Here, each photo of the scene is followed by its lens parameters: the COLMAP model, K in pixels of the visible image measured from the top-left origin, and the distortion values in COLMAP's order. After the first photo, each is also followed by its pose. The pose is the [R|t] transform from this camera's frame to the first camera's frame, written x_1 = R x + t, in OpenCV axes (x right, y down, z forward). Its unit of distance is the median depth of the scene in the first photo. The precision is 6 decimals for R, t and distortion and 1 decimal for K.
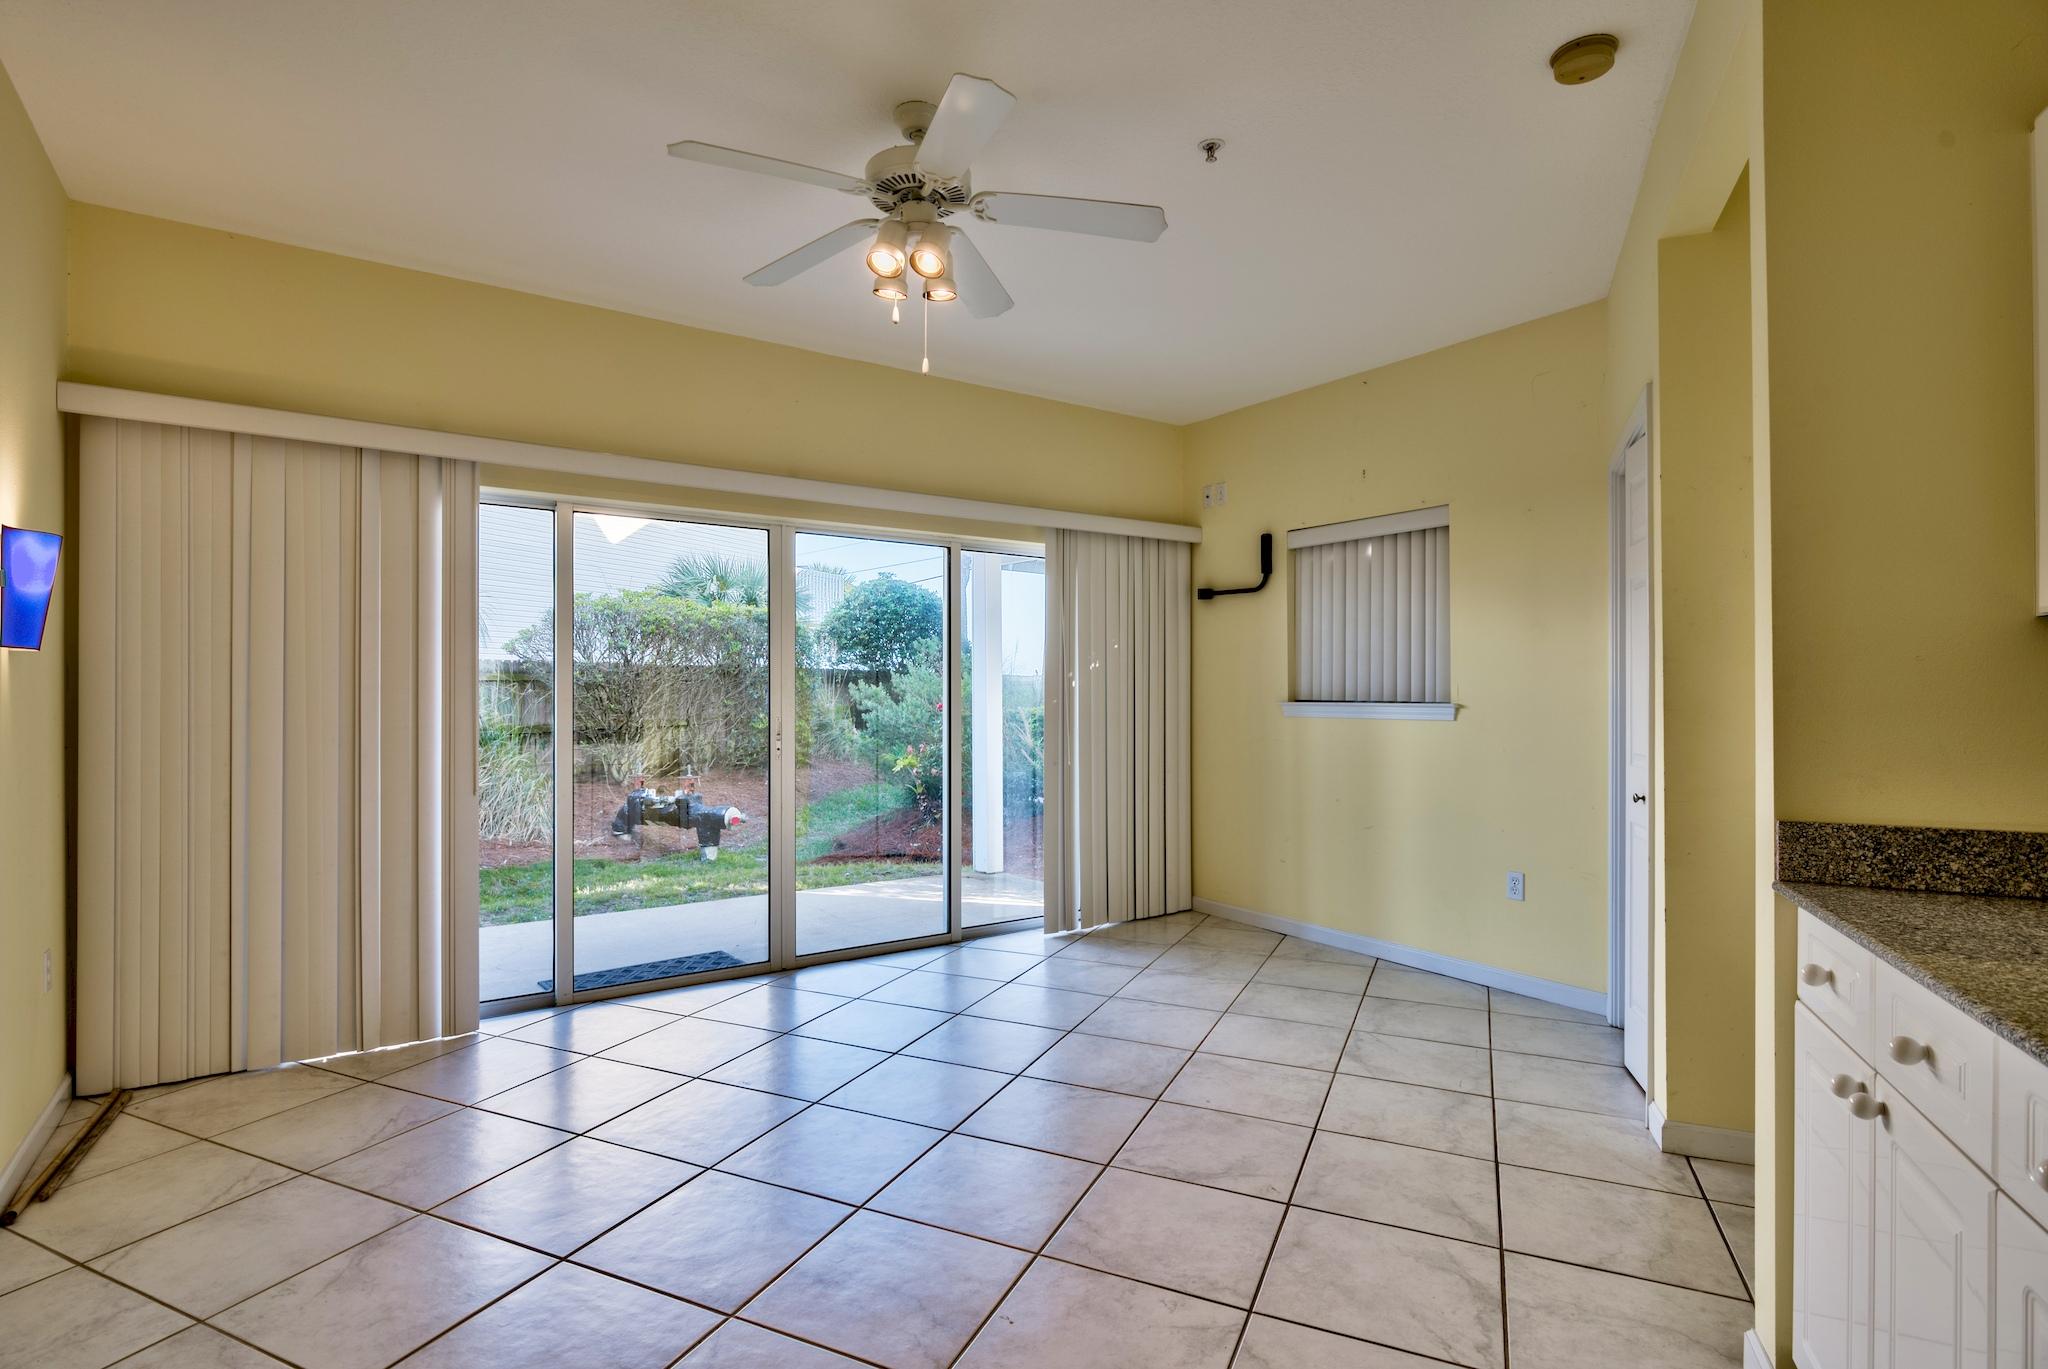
lens RADIAL K [[997.3, 0, 1035.5], [0, 997.3, 699.8], [0, 0, 1]] dist [-0.004325, -0.000521]
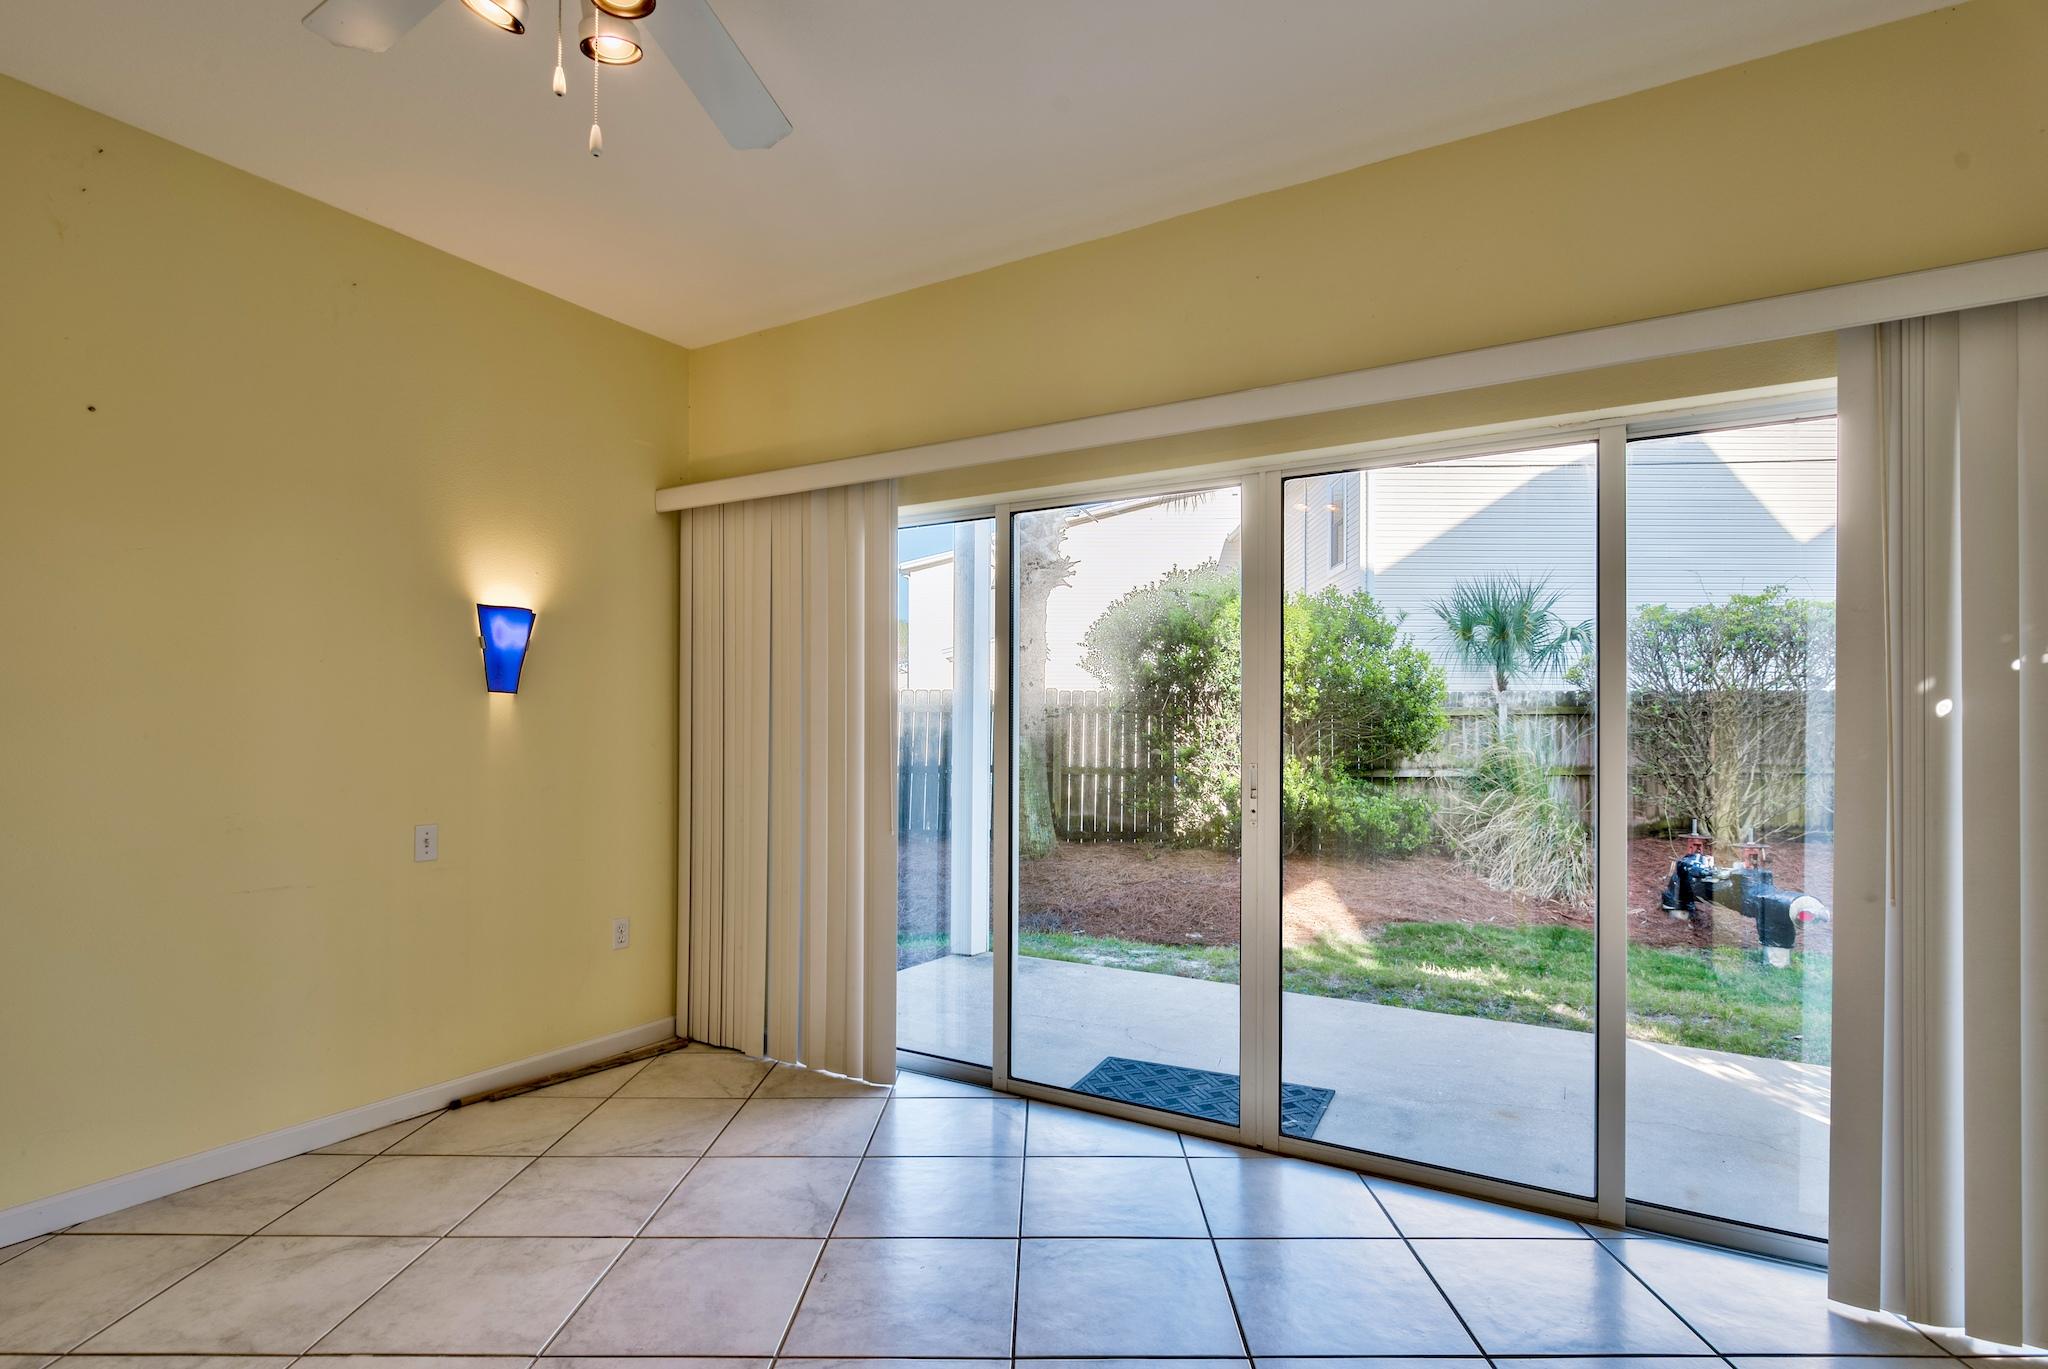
lens RADIAL K [[1029.4, 0, 1066.4], [0, 1029.4, 730.9], [0, 0, 1]] dist [-0.003543, -0.000939]
pose [[0.409928, 0.004871, -0.912105, 0.267914], [-0.009709, 0.999952, 0.000977, -0.002425], [0.912066, 0.008455, 0.409956, 0.517748]]
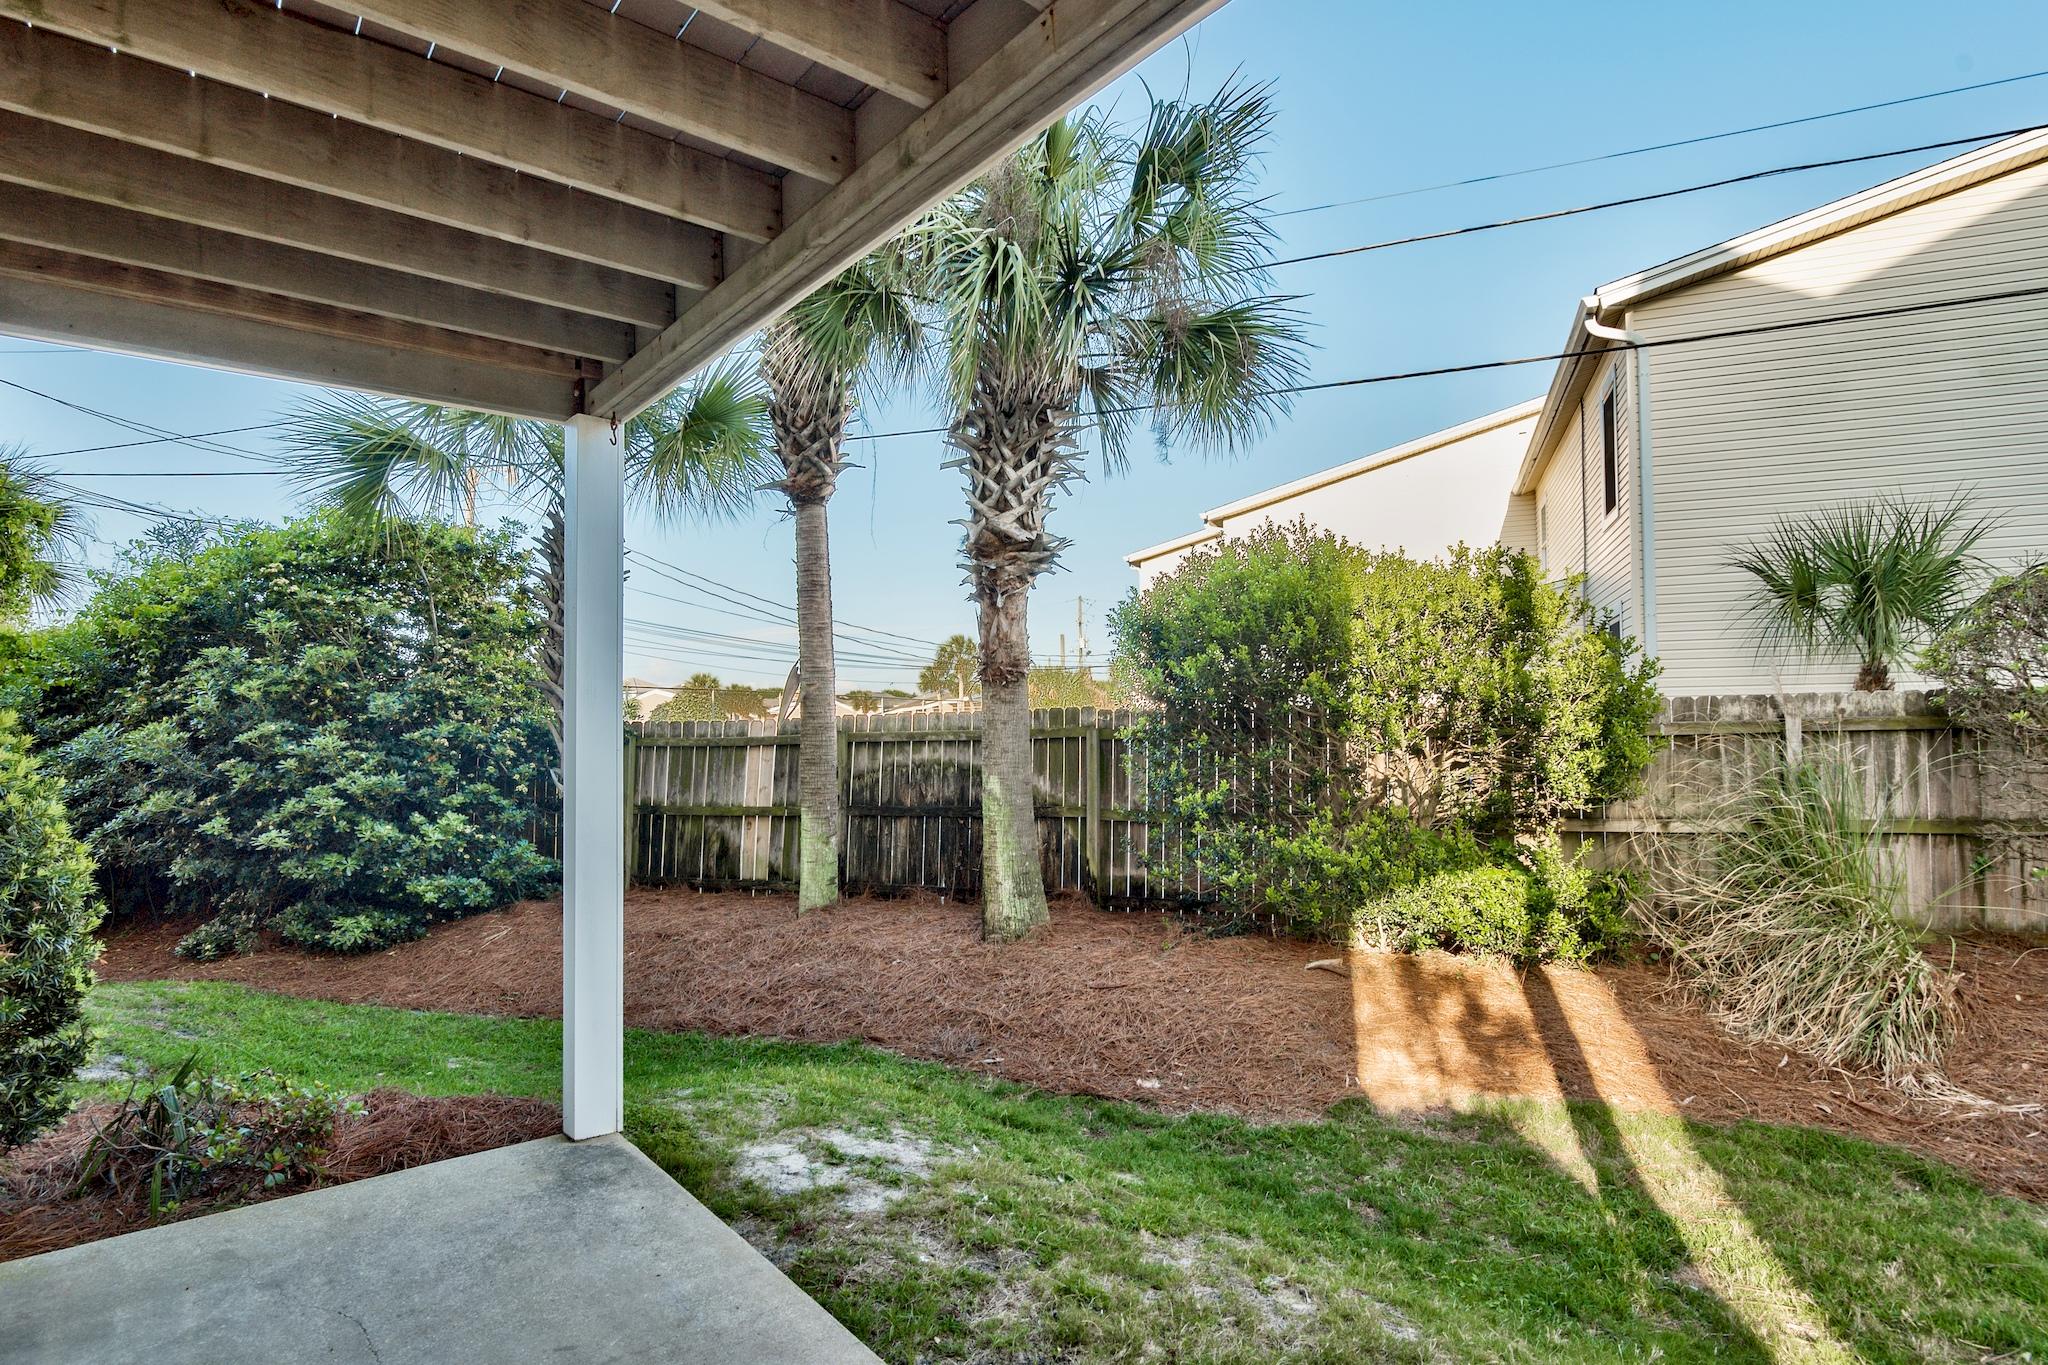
lens RADIAL K [[1078.1, 0, 1013.1], [0, 1078.1, 713.4], [0, 0, 1]] dist [-0.000973, -0.000352]
pose [[0.039597, -0.015531, -0.999095, 0.007592], [0.007963, 0.999852, -0.015227, -0.053284], [0.999184, -0.007353, 0.039715, 1.181464]]
